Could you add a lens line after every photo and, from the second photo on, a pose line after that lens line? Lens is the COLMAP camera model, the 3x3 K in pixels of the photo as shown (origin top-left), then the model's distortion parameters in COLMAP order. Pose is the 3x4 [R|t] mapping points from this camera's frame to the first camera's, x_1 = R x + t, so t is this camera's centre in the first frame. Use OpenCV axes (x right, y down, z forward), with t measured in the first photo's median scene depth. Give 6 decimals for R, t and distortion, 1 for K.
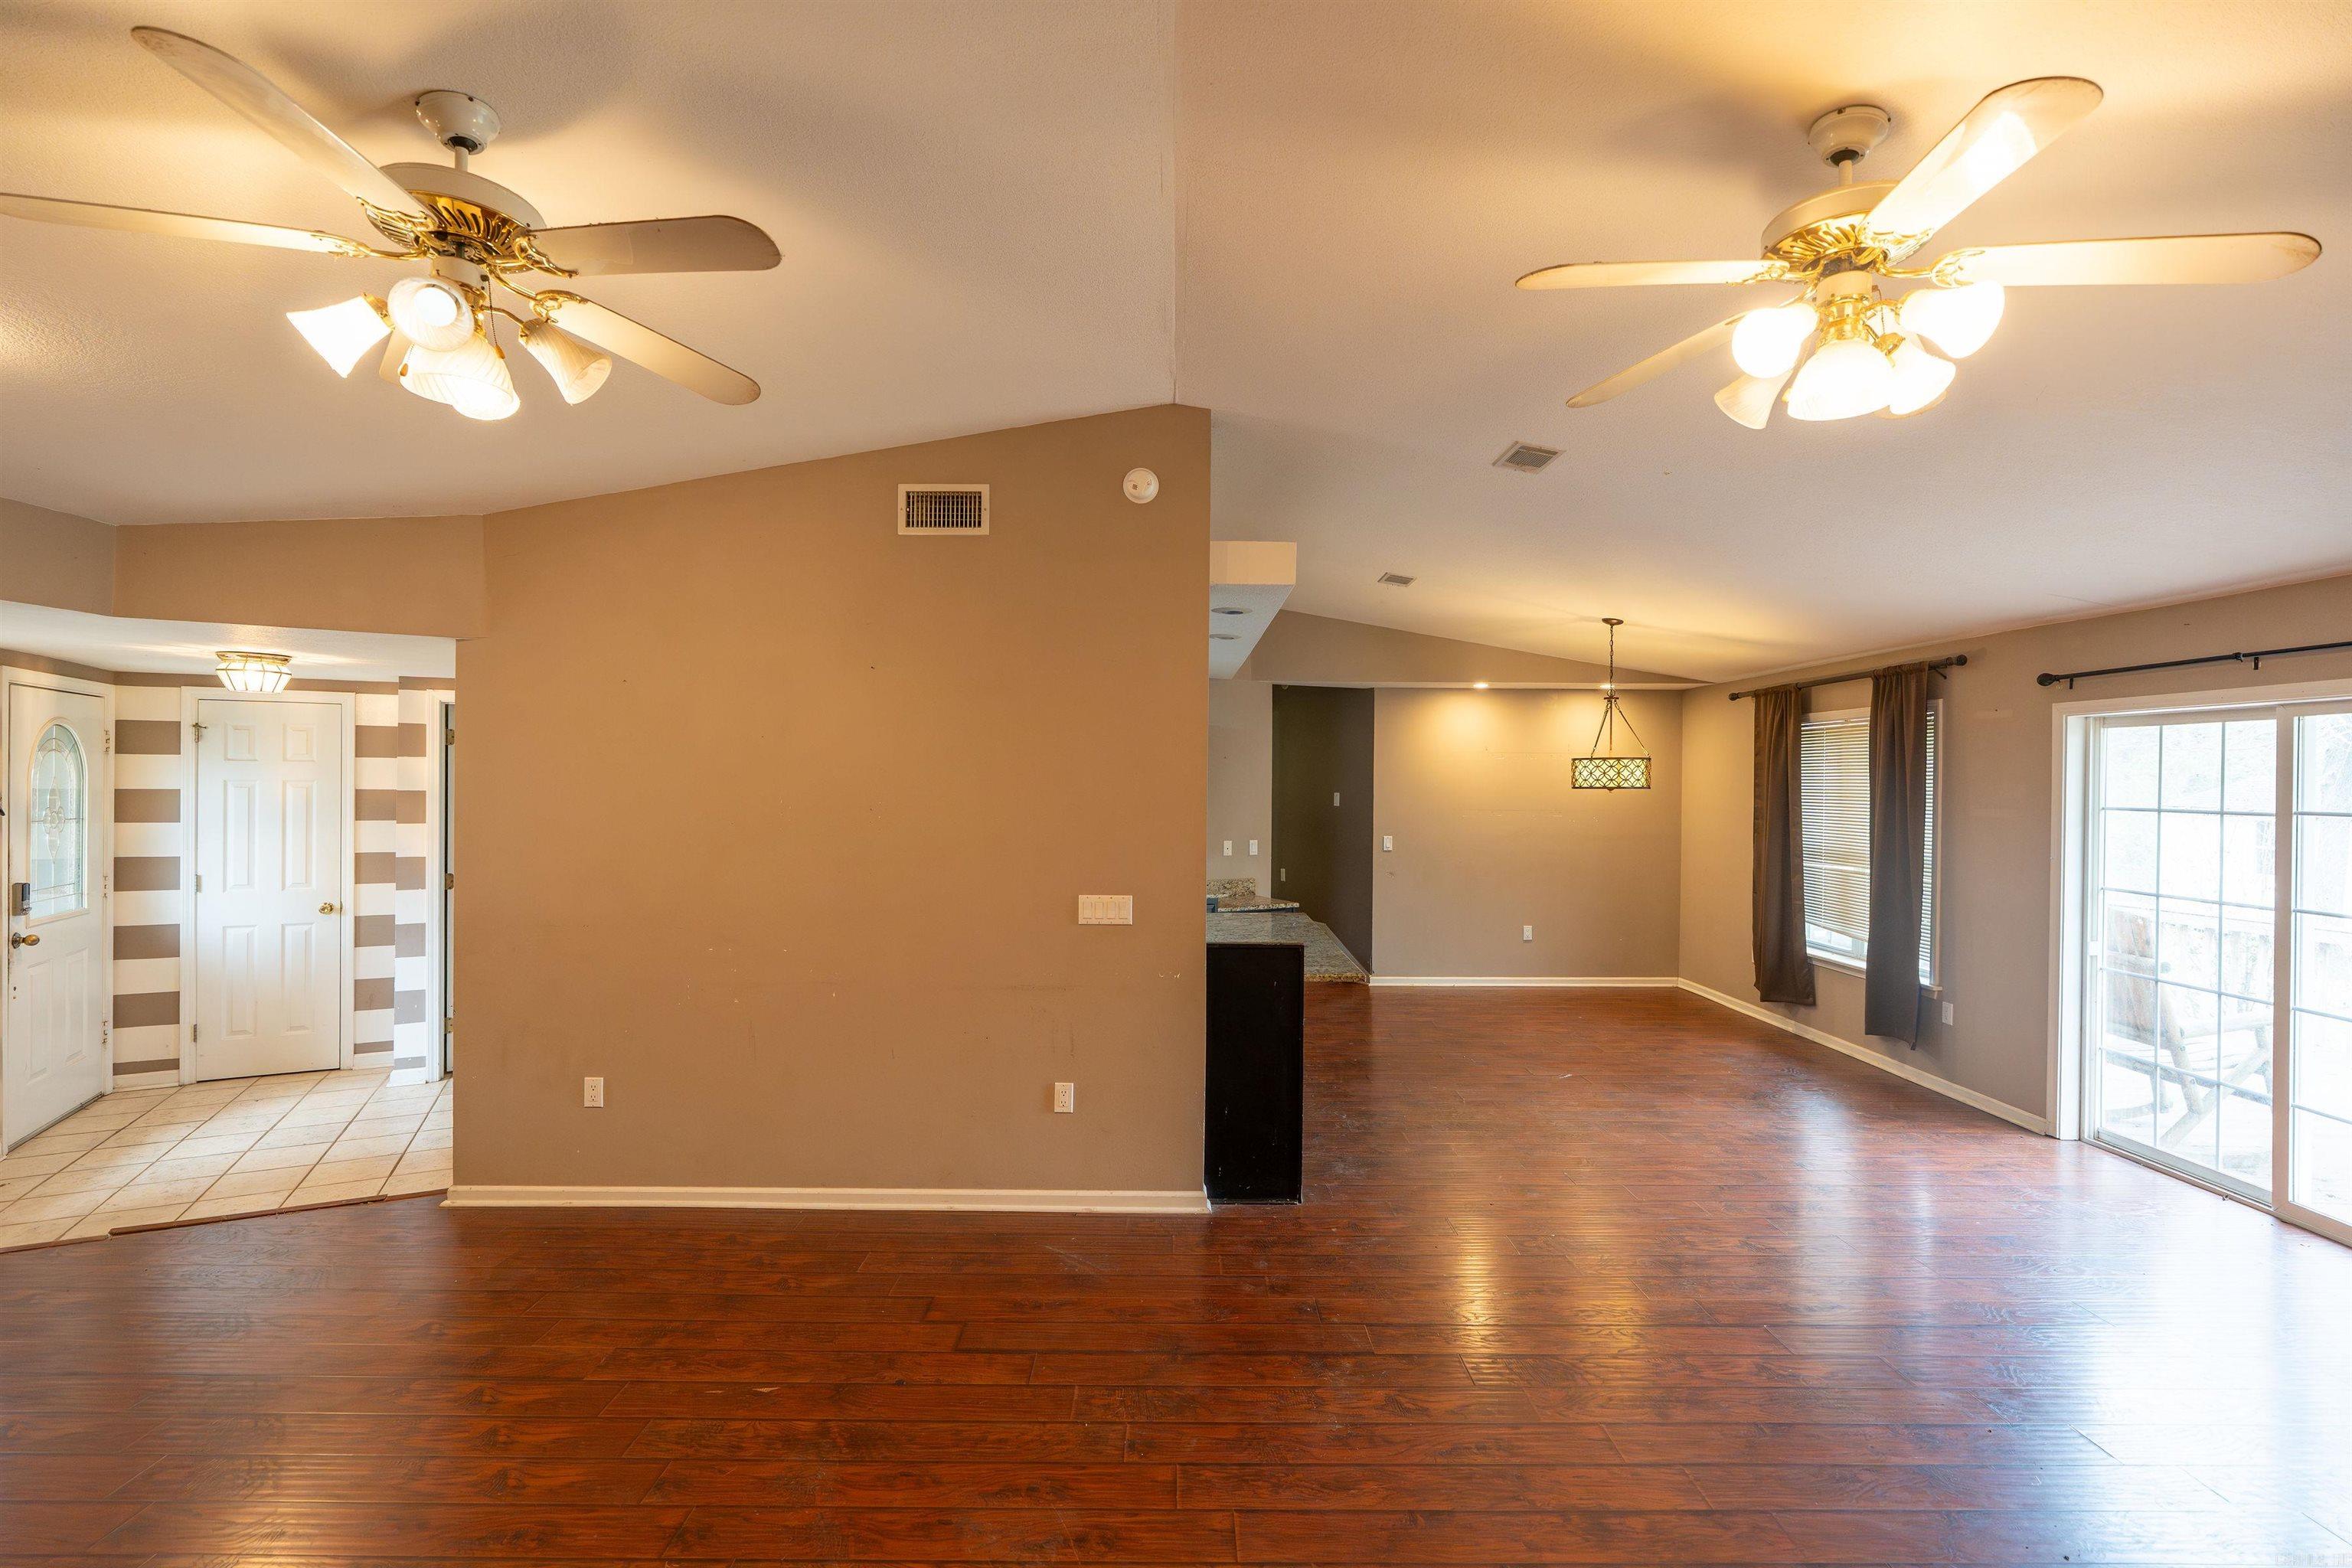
lens RADIAL K [[1049.0, 0, 1176.0], [0, 1049.0, 784.0], [0, 0, 1]] dist [-0.003149, 0.000082]
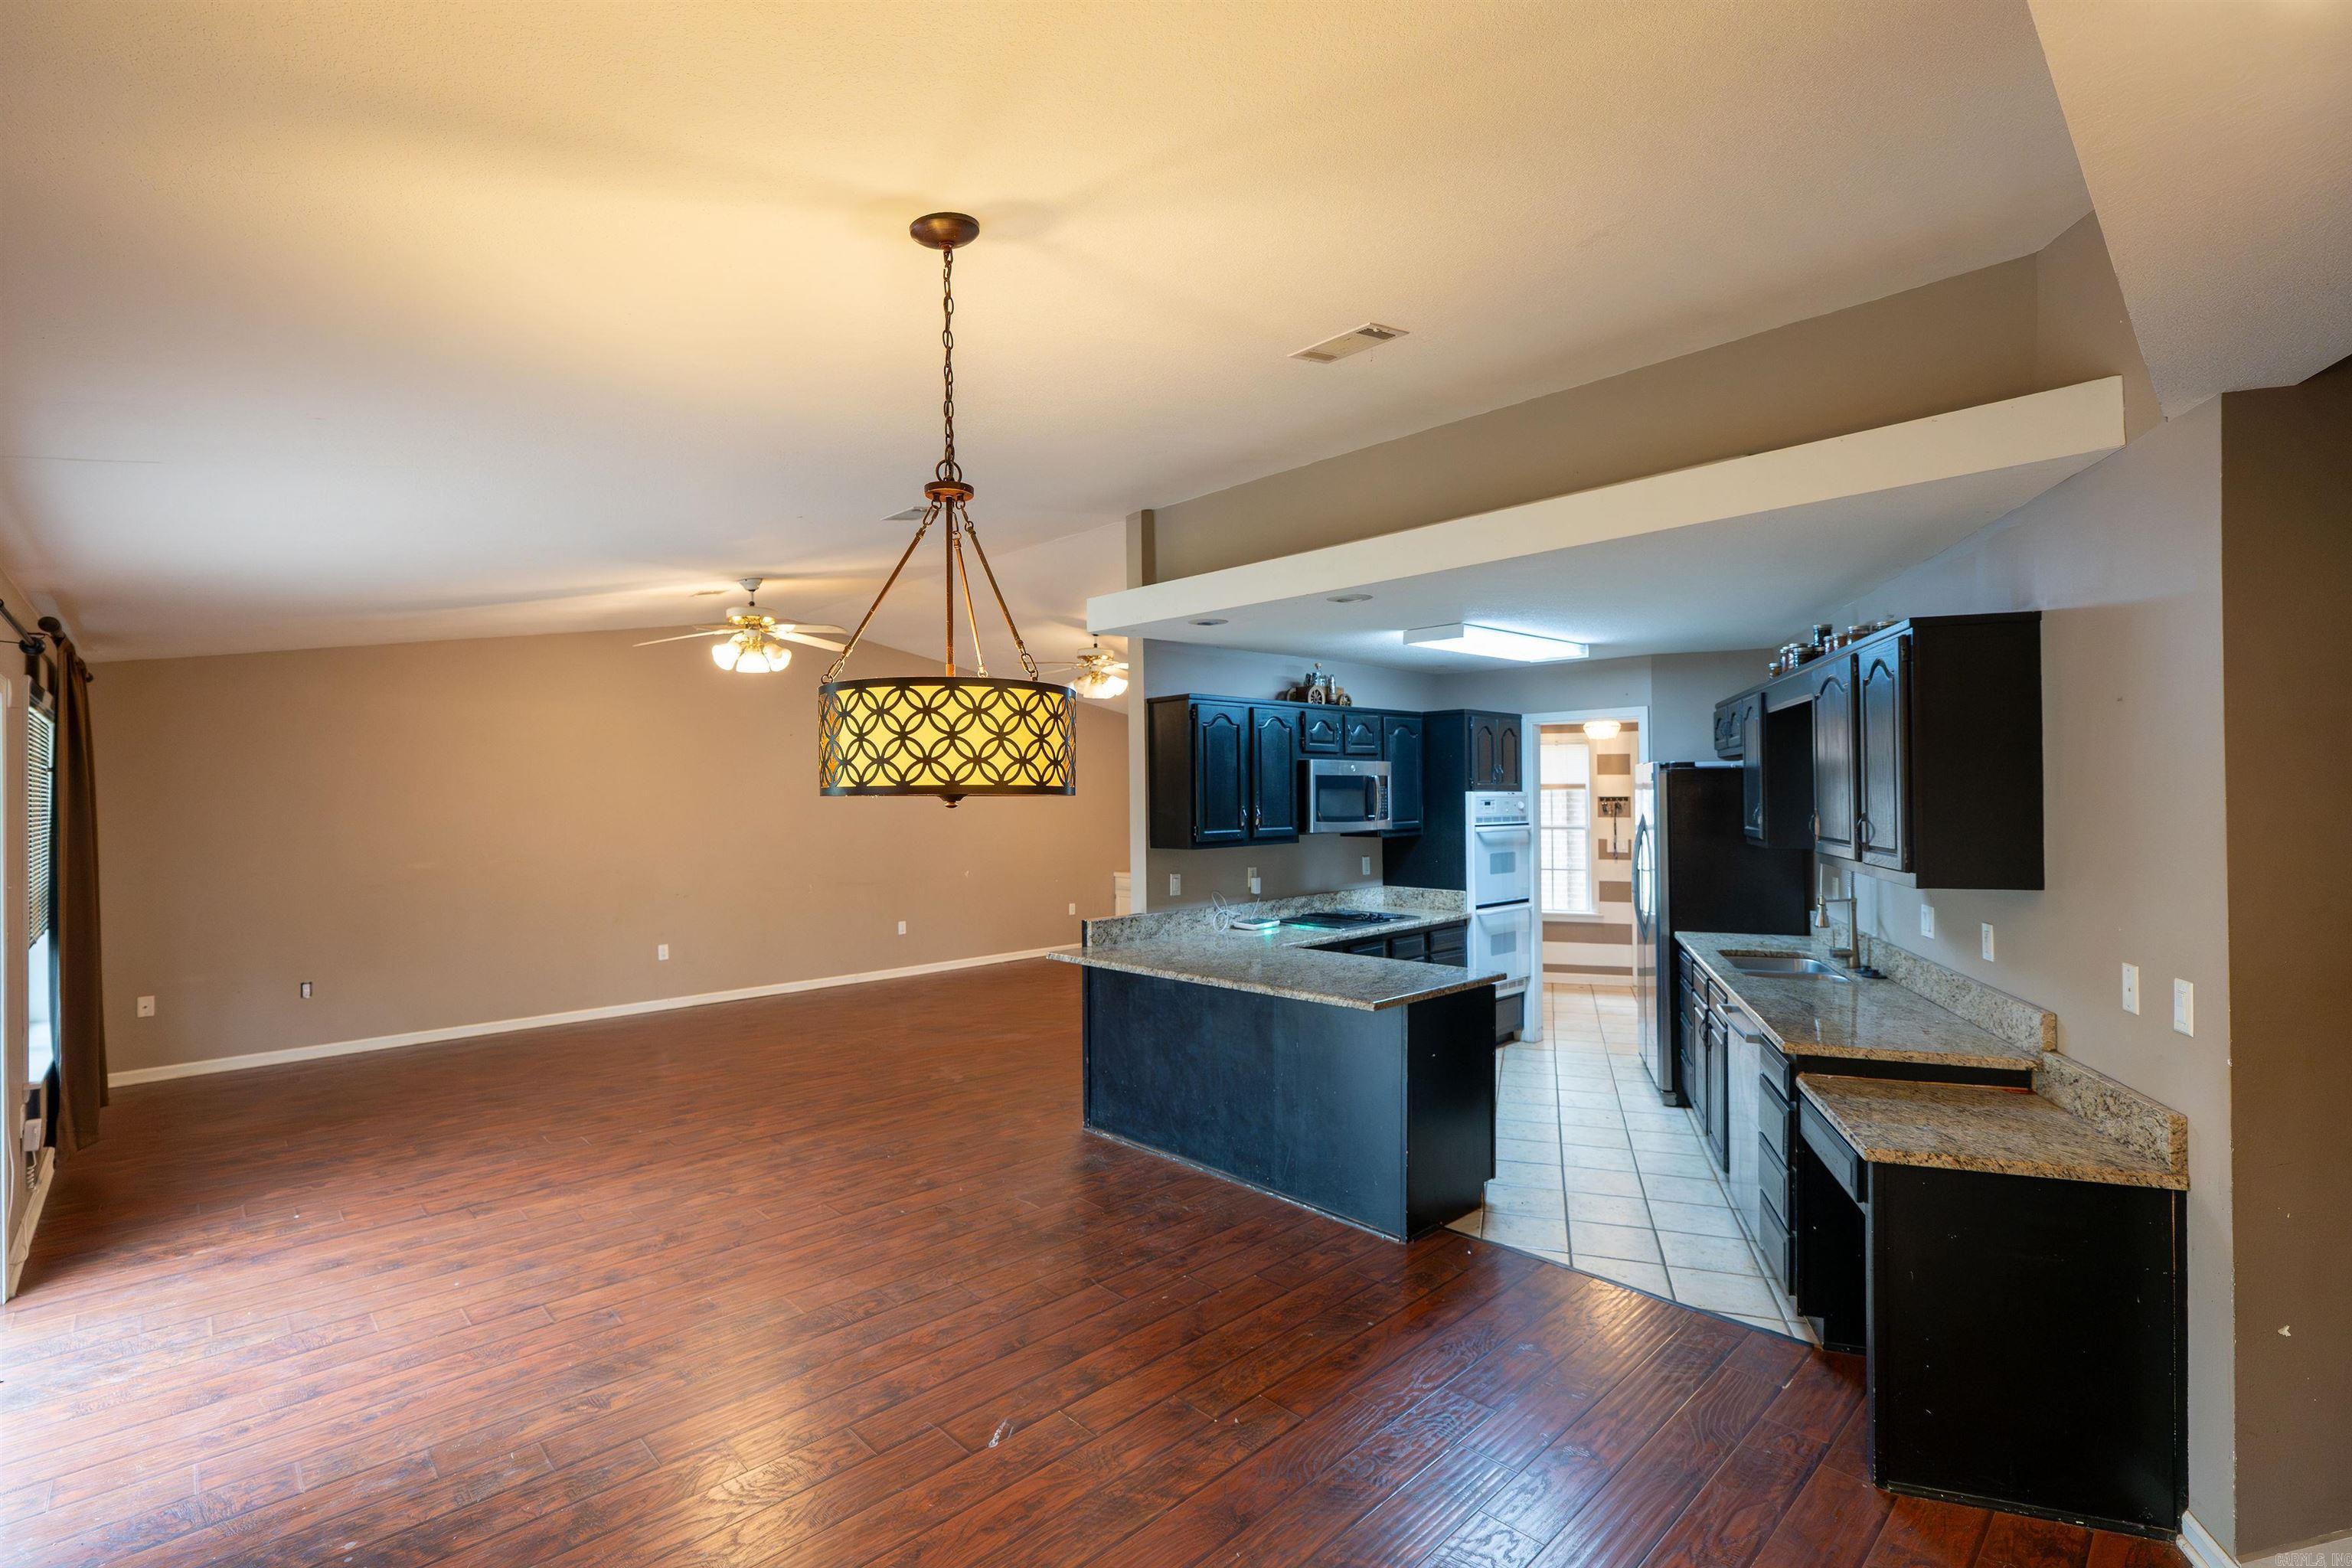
lens RADIAL K [[1052.6, 0, 1176.0], [0, 1052.6, 784.0], [0, 0, 1]] dist [-0.007274, 0.000273]
pose [[-0.724171, -0.008661, -0.689566, 0.768562], [0.001016, 0.999907, -0.013626, 0.008761], [0.689620, -0.010568, -0.724094, 1.687808]]
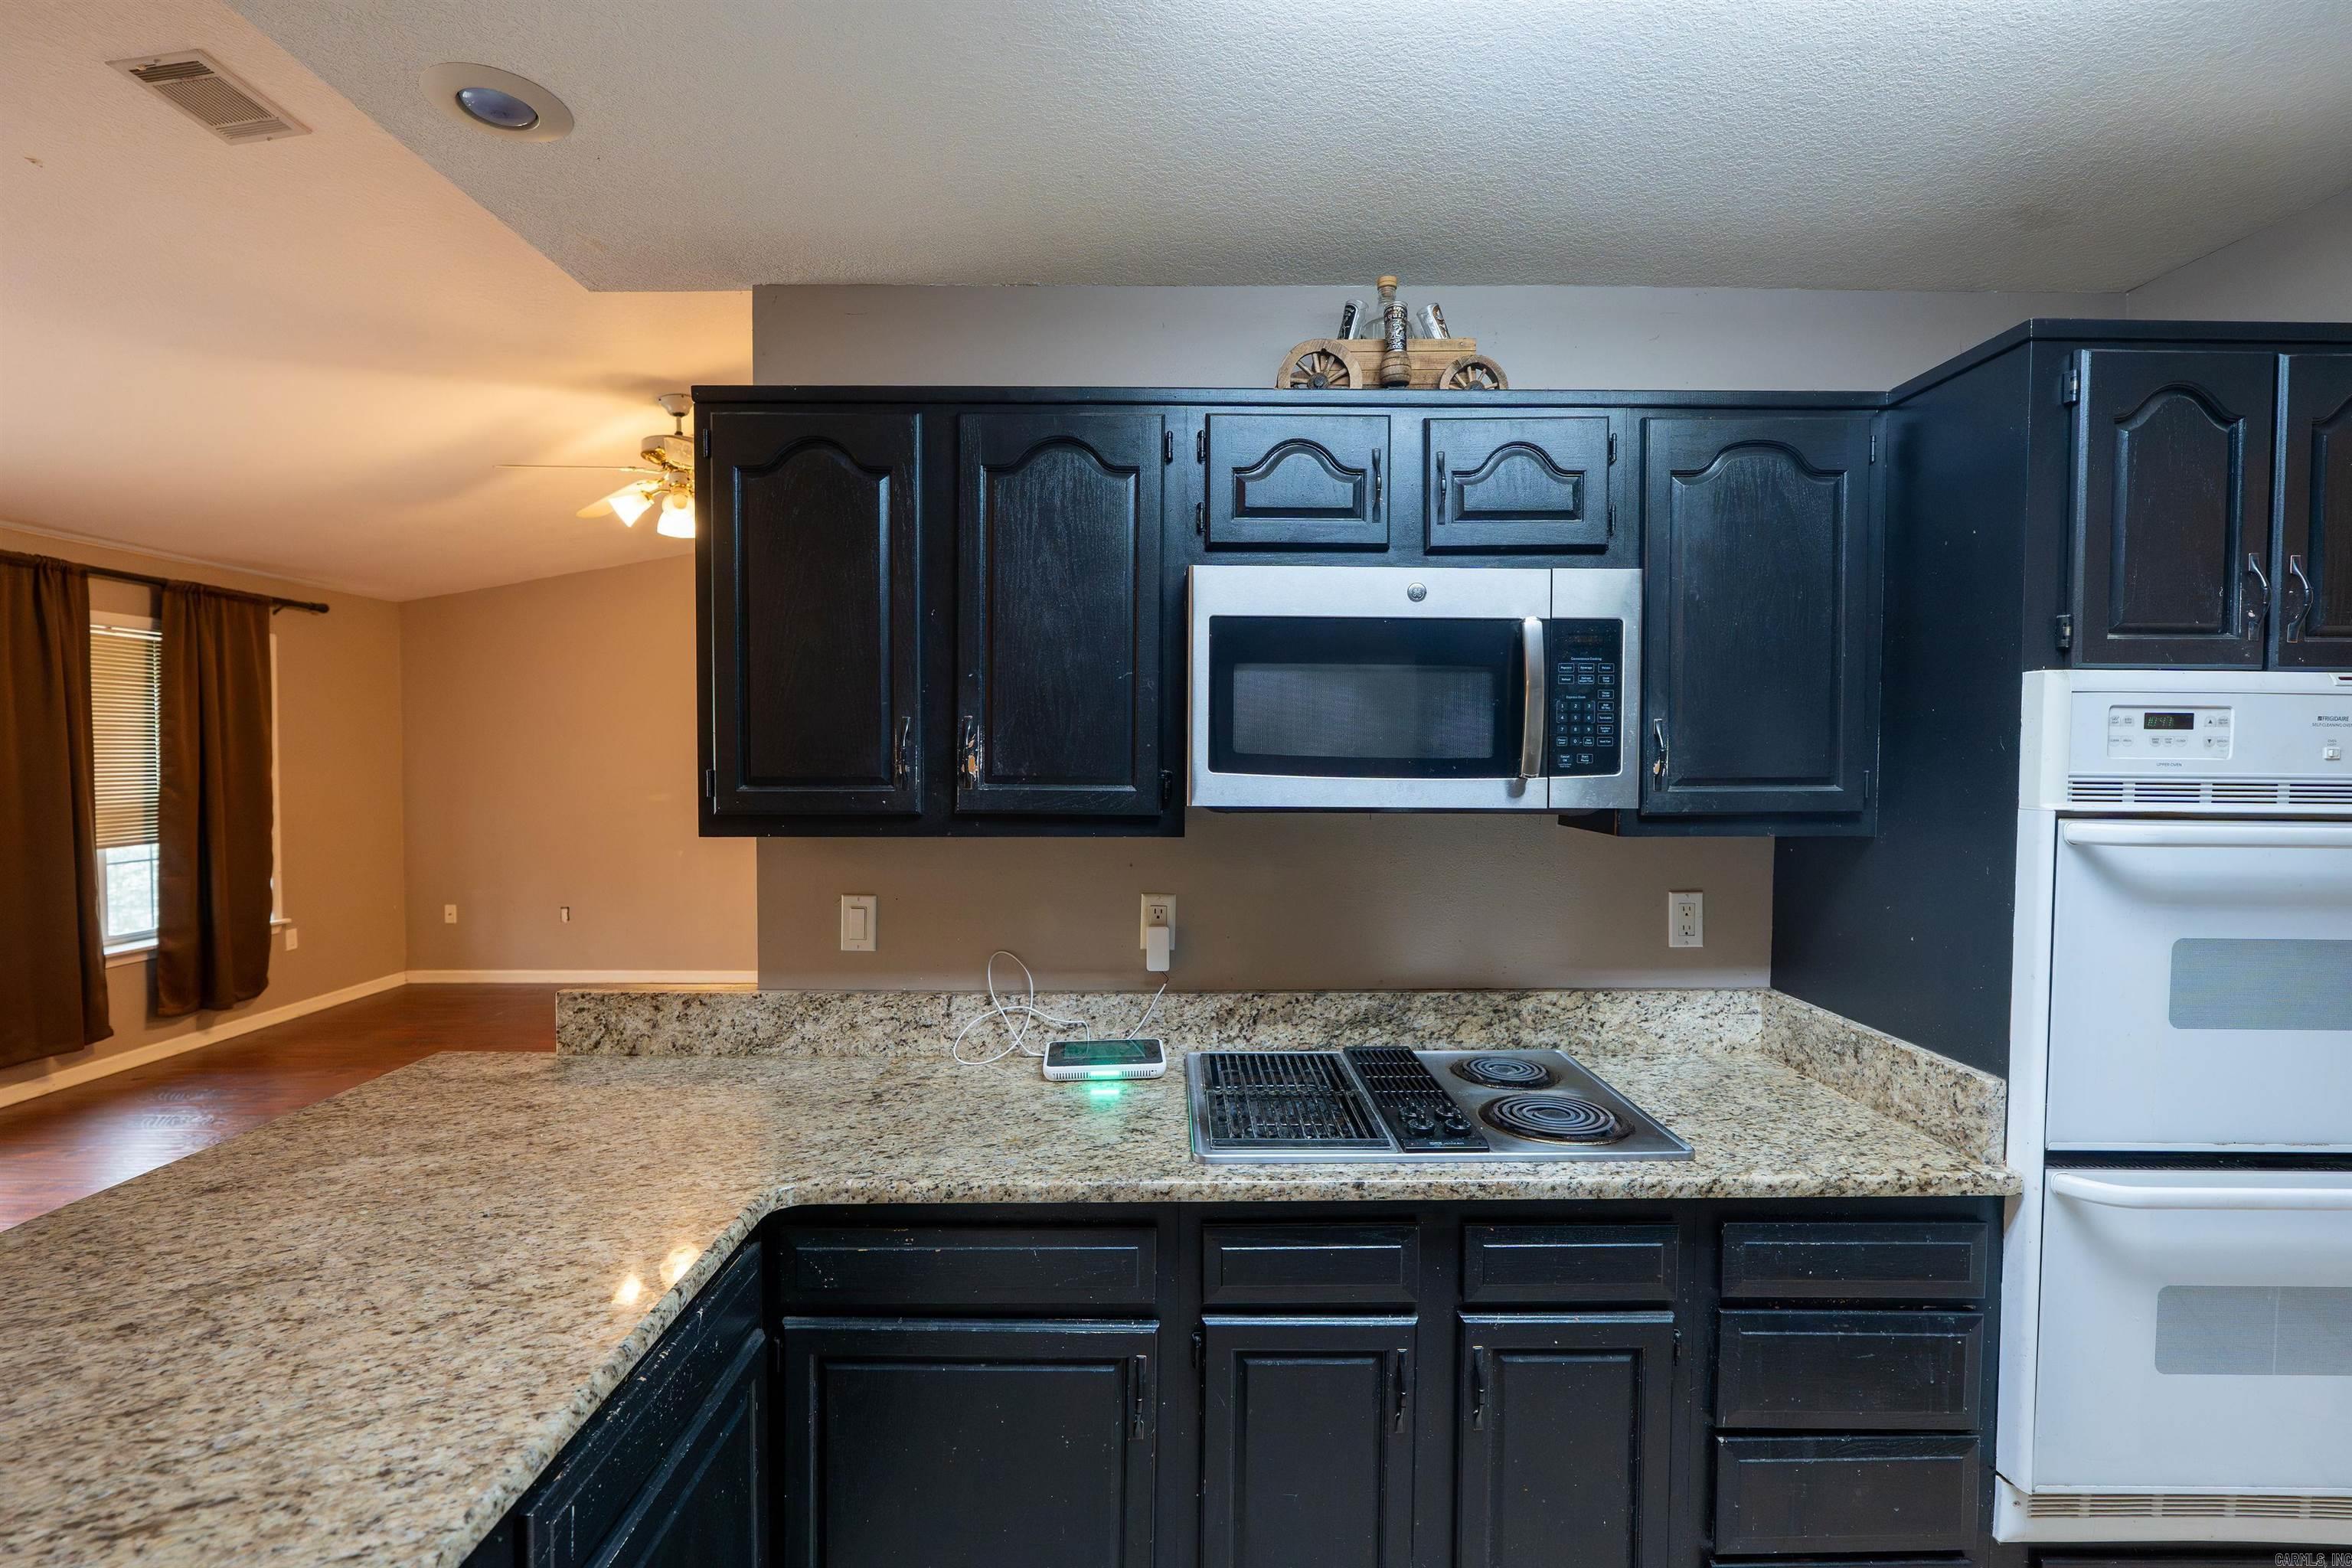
lens RADIAL K [[1053.3, 0, 1178.1], [0, 1053.3, 782.2], [0, 0, 1]] dist [-0.006882, 0.000313]
pose [[-0.999897, -0.012170, -0.007611, -0.147993], [-0.012419, 0.999358, 0.033591, 0.026987], [0.007197, 0.033682, -0.999407, 1.297827]]
